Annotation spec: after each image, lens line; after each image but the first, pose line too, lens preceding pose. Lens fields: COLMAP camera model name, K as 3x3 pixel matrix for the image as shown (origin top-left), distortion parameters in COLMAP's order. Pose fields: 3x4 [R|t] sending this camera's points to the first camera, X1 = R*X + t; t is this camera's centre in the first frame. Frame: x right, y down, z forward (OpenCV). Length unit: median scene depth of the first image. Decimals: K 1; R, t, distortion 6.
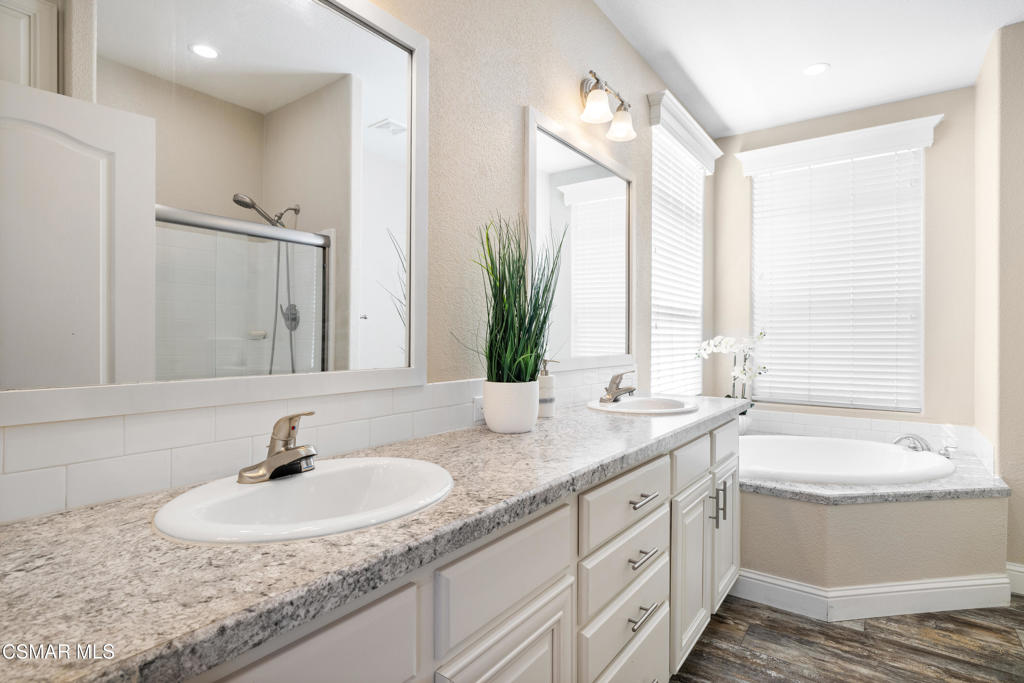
lens RADIAL K [[526.9, 0, 513.6], [0, 526.9, 342.1], [0, 0, 1]] dist [0.006487, -0.000276]
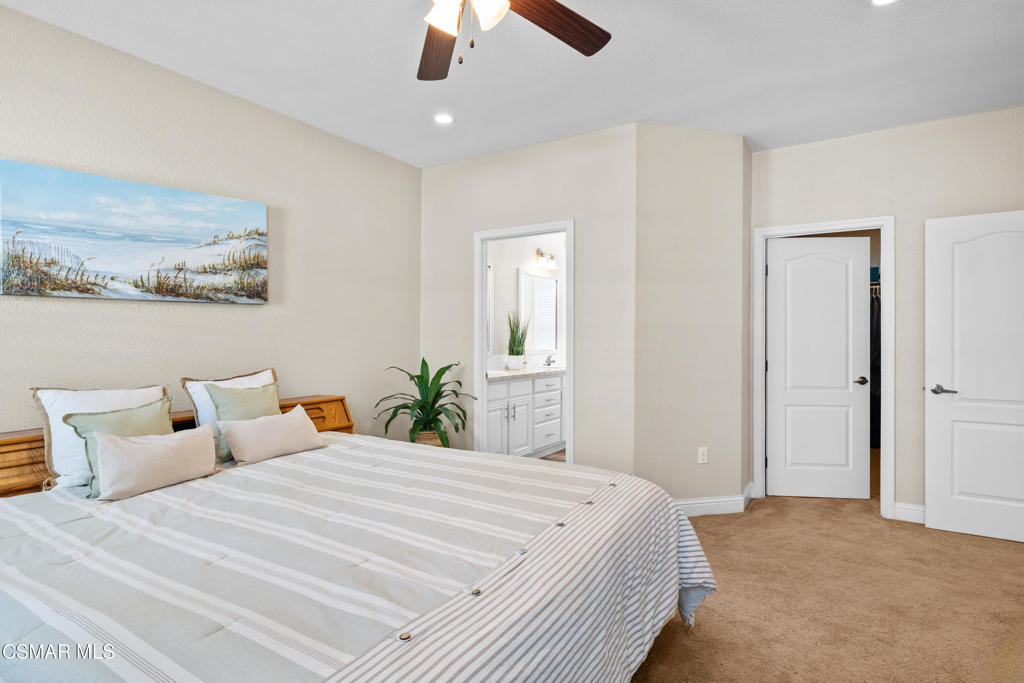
lens RADIAL K [[526.9, 0, 512.6], [0, 526.9, 341.3], [0, 0, 1]] dist [0.006487, -0.000276]
pose [[0.998670, -0.001993, 0.051510, -0.203387], [0.002249, 0.999985, -0.004906, -0.004684], [-0.051500, 0.005015, 0.998660, -2.517936]]
